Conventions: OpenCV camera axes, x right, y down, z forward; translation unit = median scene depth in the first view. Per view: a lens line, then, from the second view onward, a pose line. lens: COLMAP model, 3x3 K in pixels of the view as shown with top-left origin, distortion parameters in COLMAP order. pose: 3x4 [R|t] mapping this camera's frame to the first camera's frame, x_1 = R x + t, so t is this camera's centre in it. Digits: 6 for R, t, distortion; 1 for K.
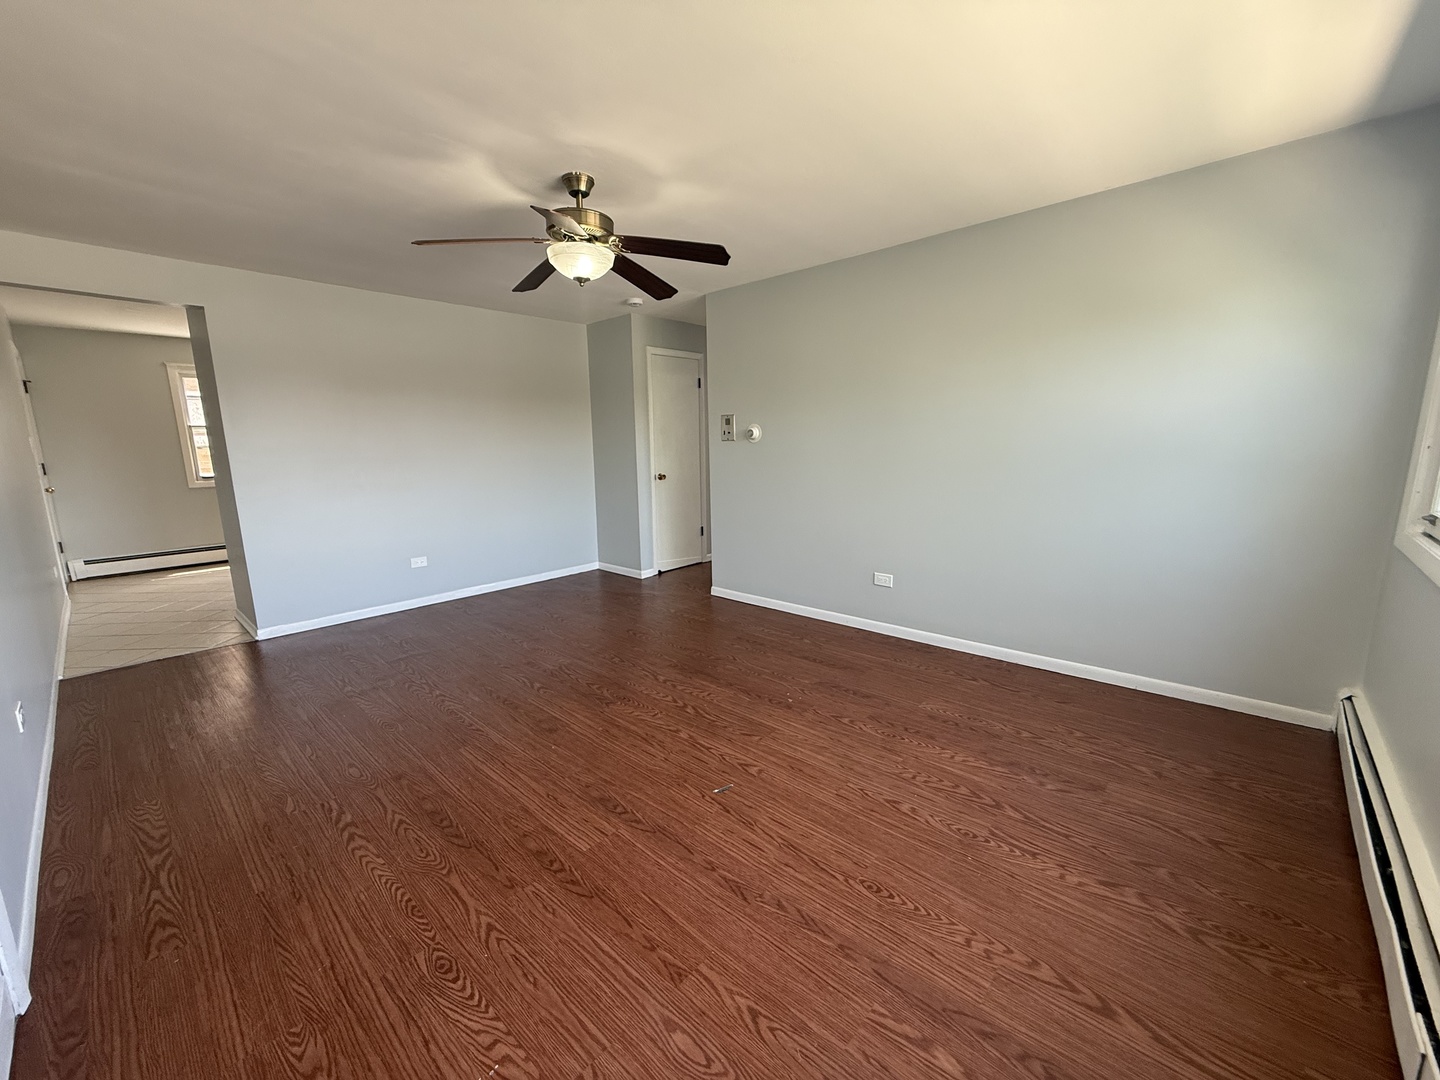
lens RADIAL K [[599.9, 0, 732.4], [0, 599.9, 530.2], [0, 0, 1]] dist [0.001889, -0.000268]
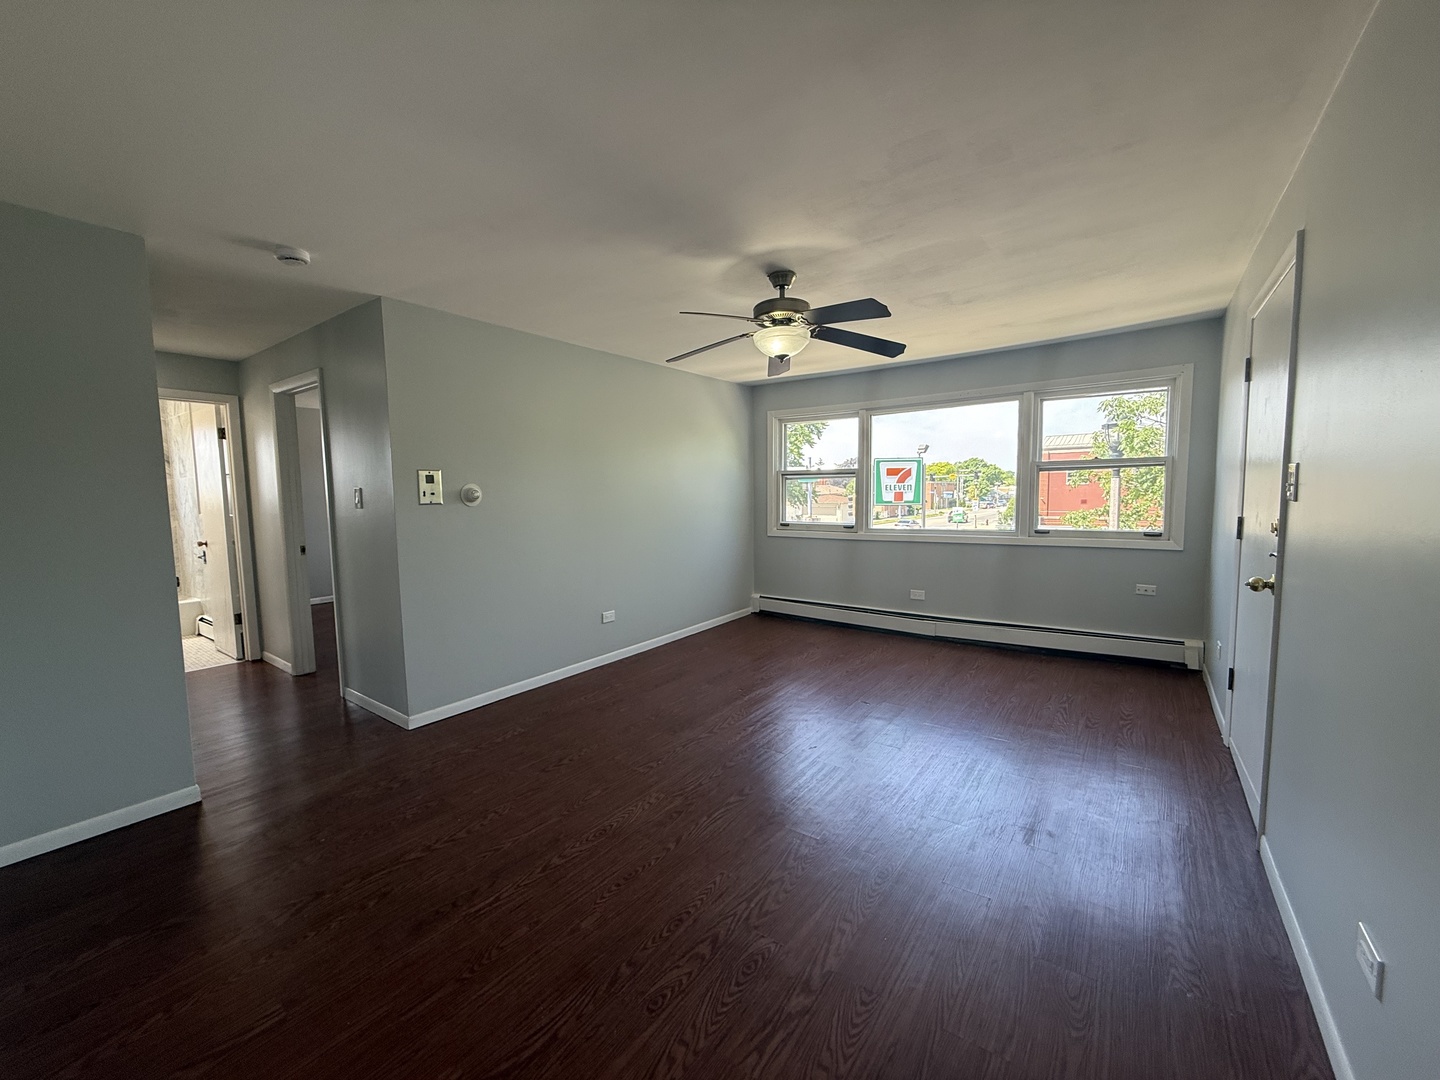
lens RADIAL K [[571.8, 0, 714.7], [0, 571.8, 540.5], [0, 0, 1]] dist [0.001290, -0.000180]
pose [[-0.095052, -0.067289, 0.993196, -1.564876], [0.174233, 0.981187, 0.083150, -0.217618], [-0.980106, 0.180952, -0.081540, 1.511418]]
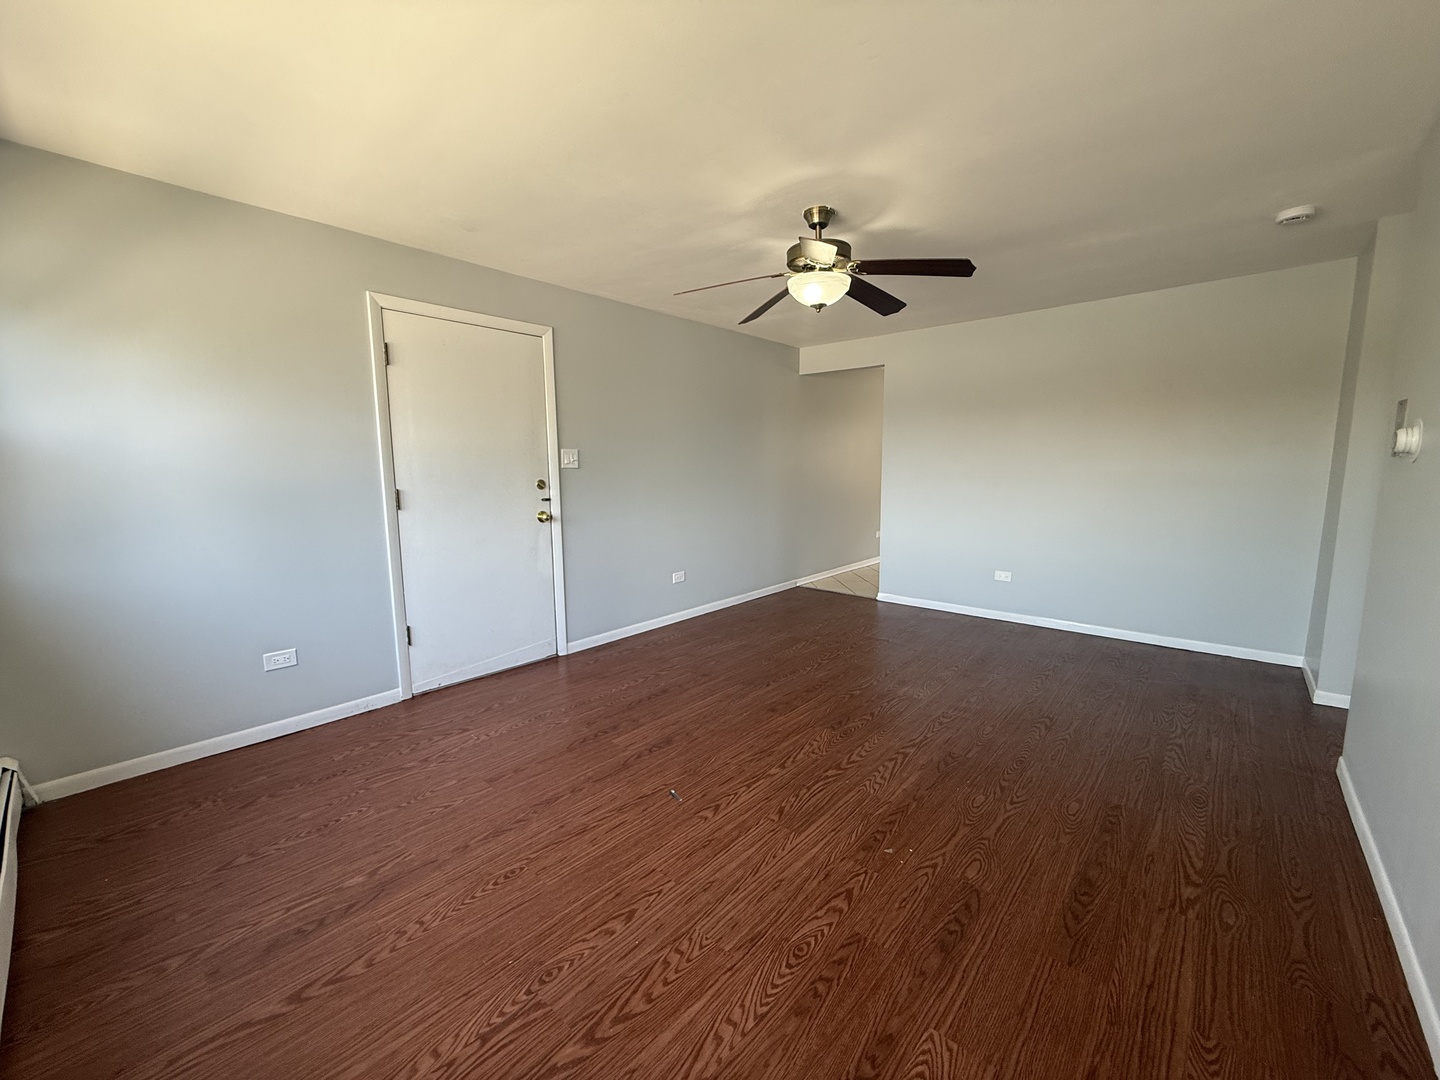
lens RADIAL K [[571.8, 0, 714.7], [0, 571.8, 540.5], [0, 0, 1]] dist [0.001290, -0.000180]
pose [[-0.020804, 0.148699, -0.988664, 0.950560], [-0.139485, 0.978775, 0.150147, -0.185167], [0.990006, 0.141028, 0.000379, 1.025010]]
